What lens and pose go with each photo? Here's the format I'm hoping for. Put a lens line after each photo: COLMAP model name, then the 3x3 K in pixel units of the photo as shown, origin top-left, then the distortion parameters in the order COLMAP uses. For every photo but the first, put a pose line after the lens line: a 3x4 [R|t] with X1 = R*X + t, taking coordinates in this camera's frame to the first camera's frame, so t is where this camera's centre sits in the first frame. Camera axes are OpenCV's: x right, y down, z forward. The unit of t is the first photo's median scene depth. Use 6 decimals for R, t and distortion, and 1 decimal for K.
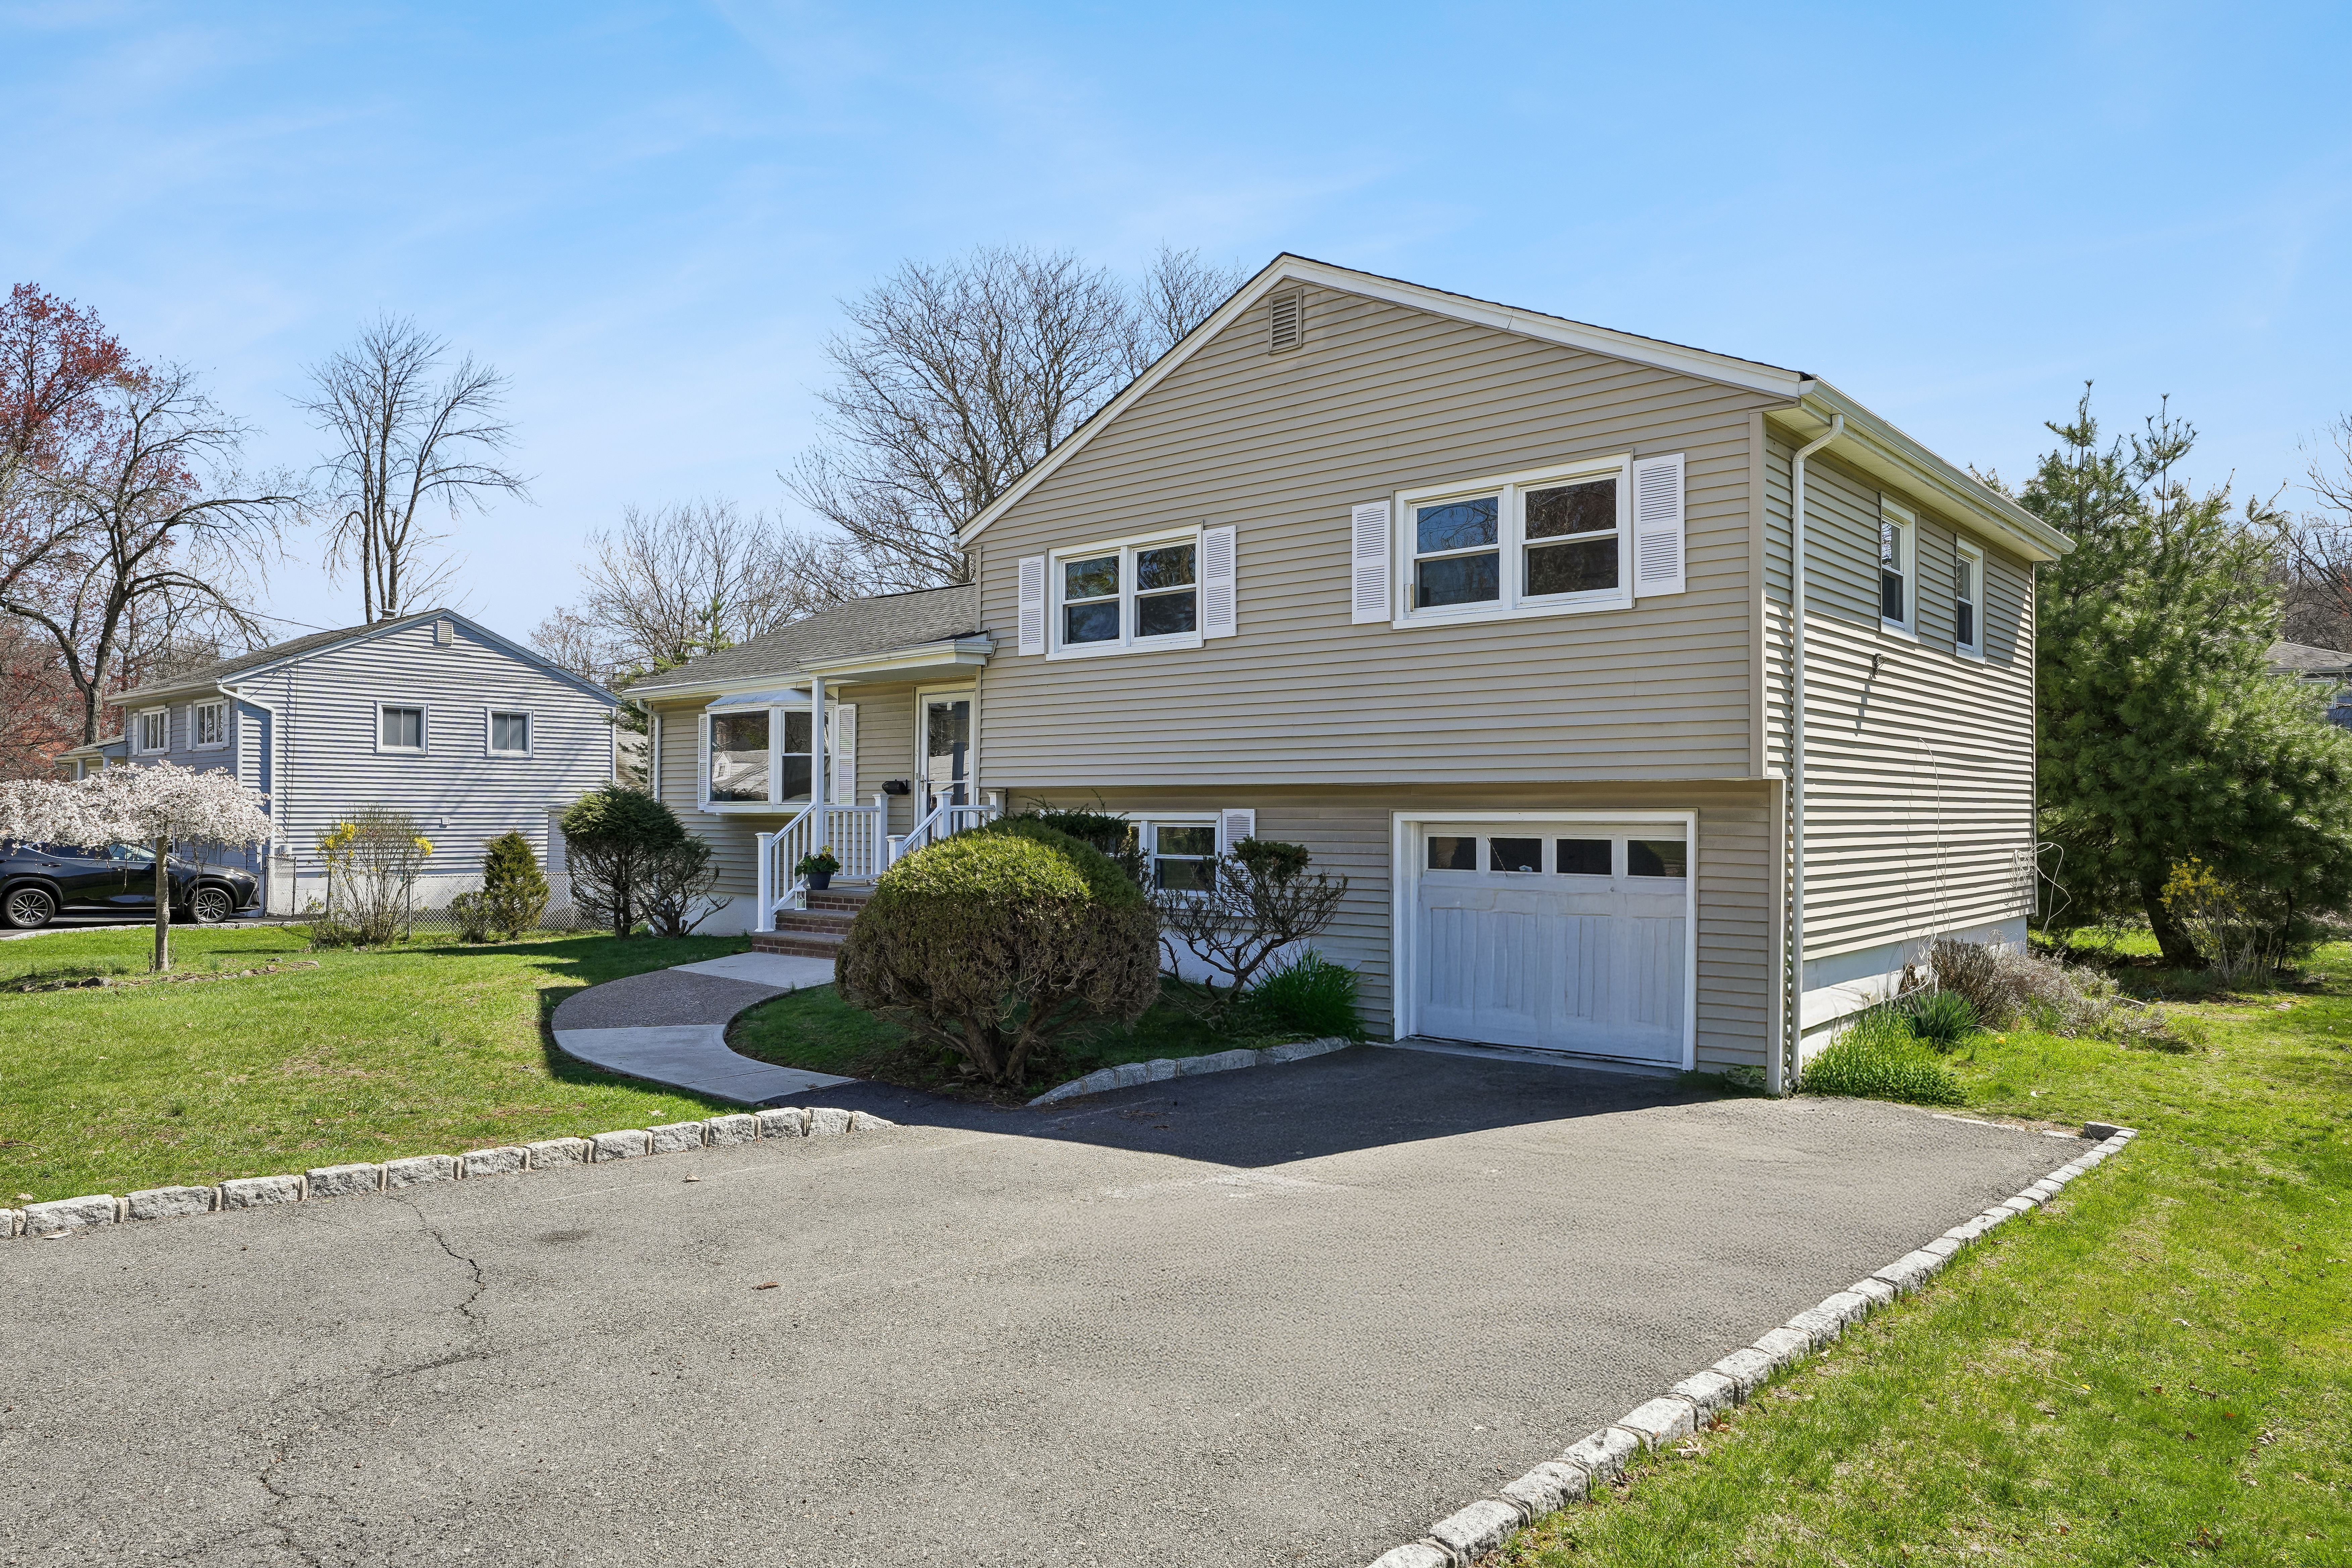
lens RADIAL K [[1497.3, 0, 1176.0], [0, 1497.3, 784.0], [0, 0, 1]] dist [0.007287, 0.000247]
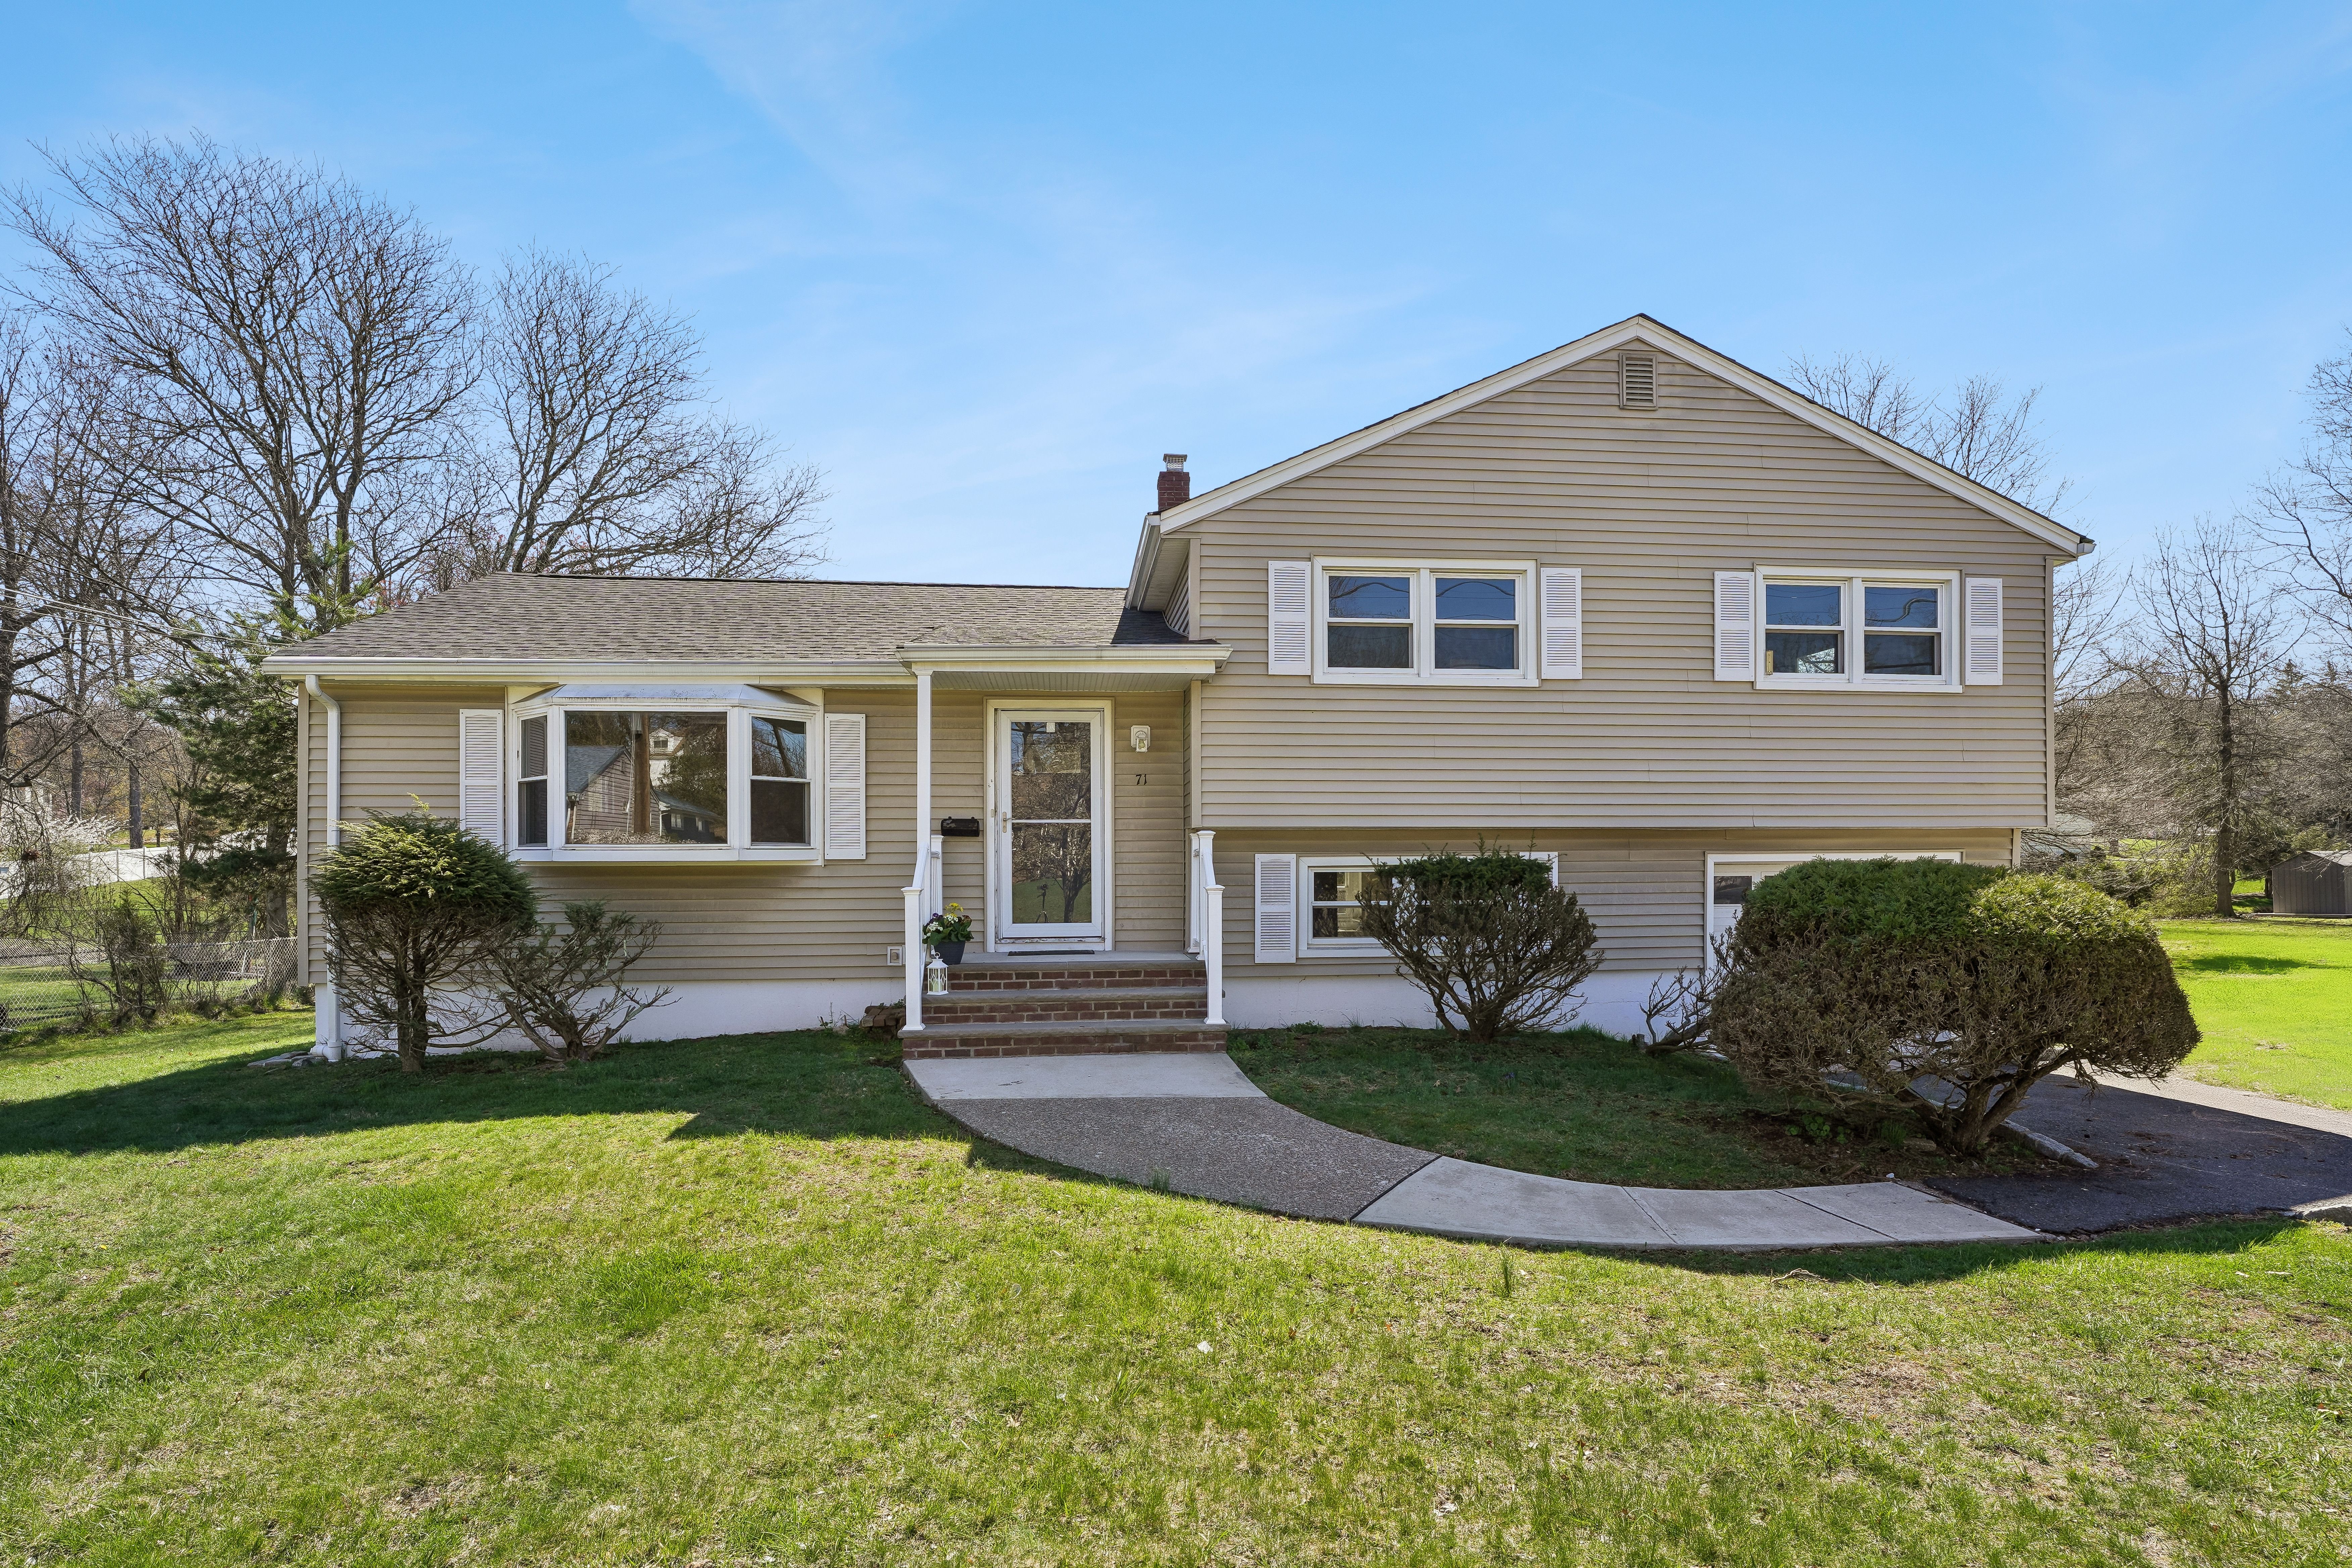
lens RADIAL K [[1191.9, 0, 1176.3], [0, 1191.9, 848.8], [0, 0, 1]] dist [-0.022054, 0.000124]
pose [[0.690442, -0.002327, 0.723384, -0.646155], [-0.008567, 0.999898, 0.011392, 0.007084], [-0.723337, -0.014063, 0.690352, 0.577833]]
